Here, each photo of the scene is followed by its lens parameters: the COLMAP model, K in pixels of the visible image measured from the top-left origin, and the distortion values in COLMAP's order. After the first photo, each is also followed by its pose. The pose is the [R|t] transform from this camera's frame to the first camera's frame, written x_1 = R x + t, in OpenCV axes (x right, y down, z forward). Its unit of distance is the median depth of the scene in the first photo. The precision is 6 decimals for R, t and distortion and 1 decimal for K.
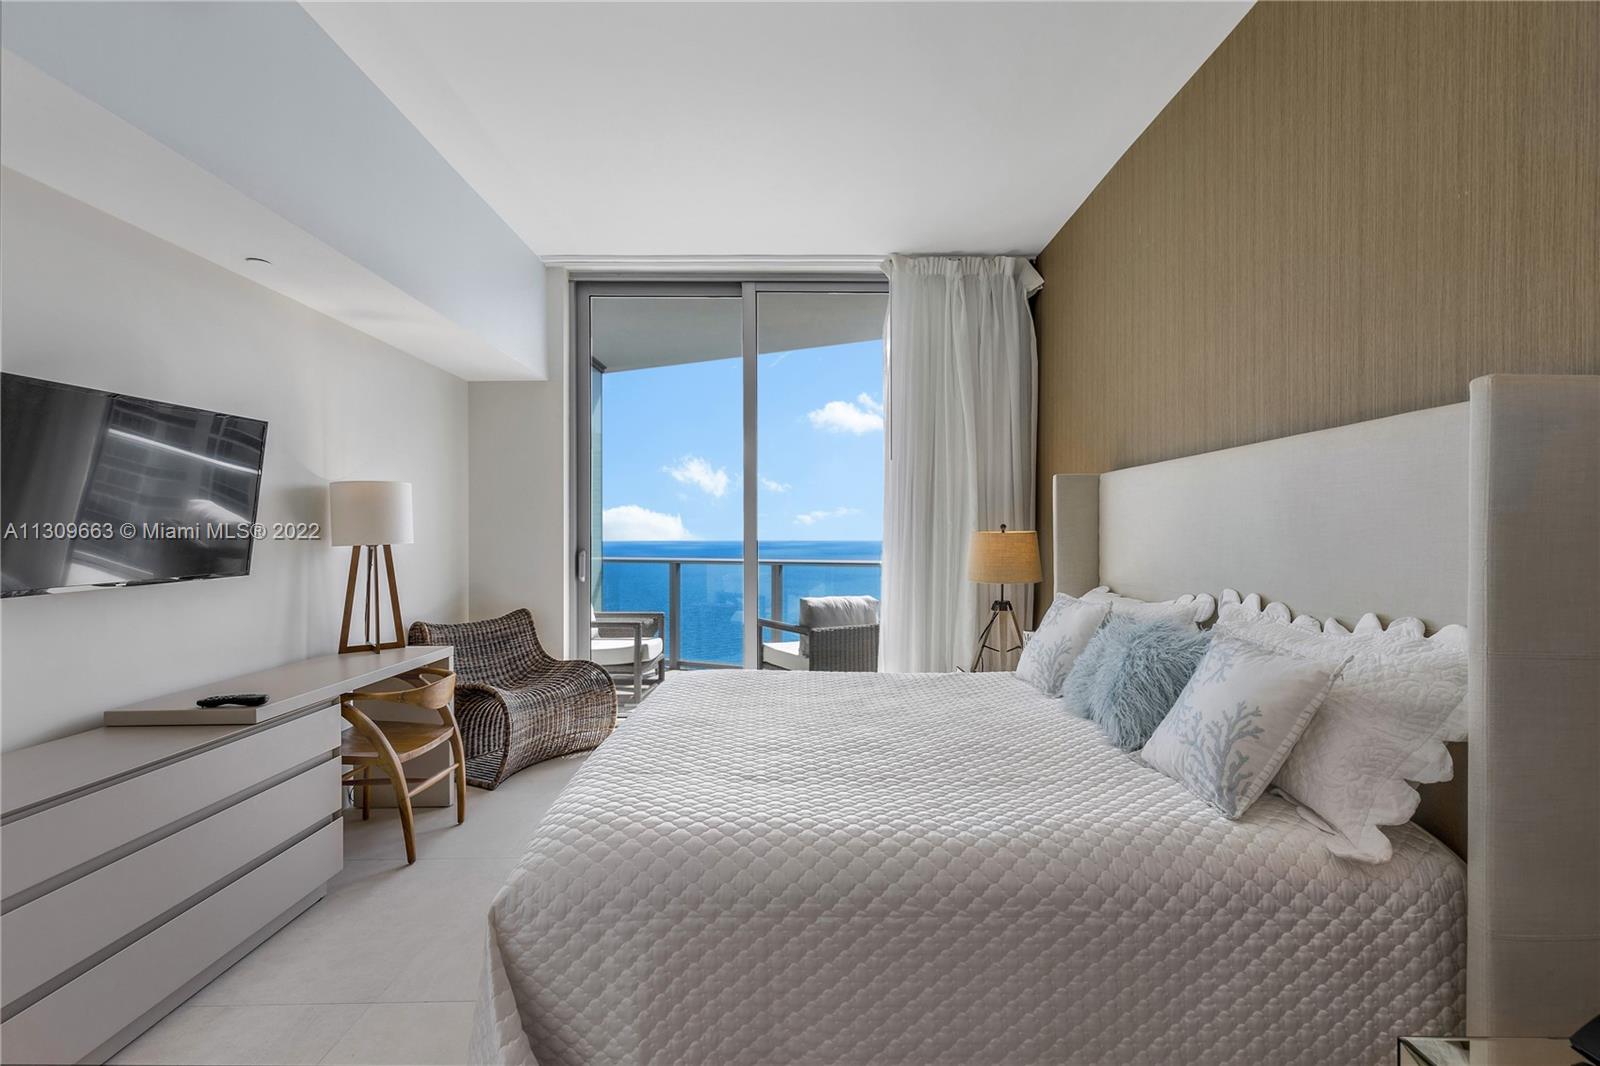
lens RADIAL K [[722.2, 0, 800.0], [0, 722.2, 533.0], [0, 0, 1]] dist [-0.000611, 0.000097]
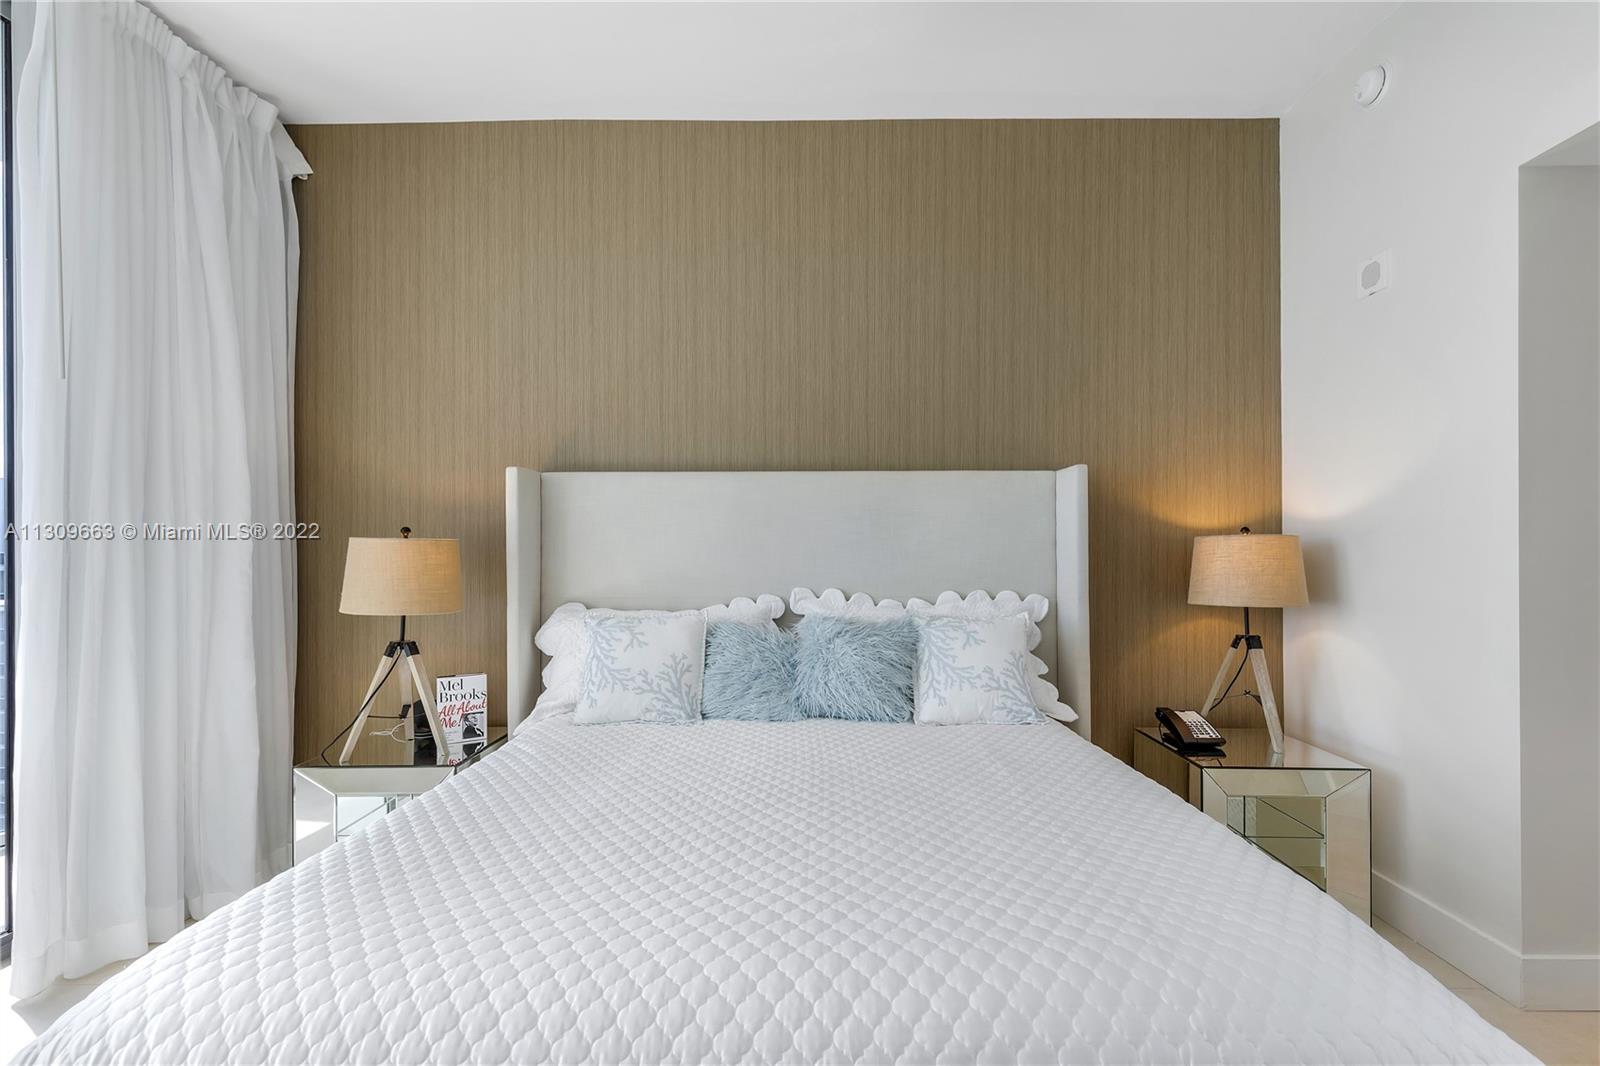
lens RADIAL K [[727.5, 0, 801.1], [0, 727.5, 553.3], [0, 0, 1]] dist [0.000247, 0.000086]
pose [[0.009294, -0.000264, 0.999957, -0.631733], [0.000891, 1.000000, 0.000255, 0.019710], [-0.999956, 0.000888, 0.009295, 0.984249]]
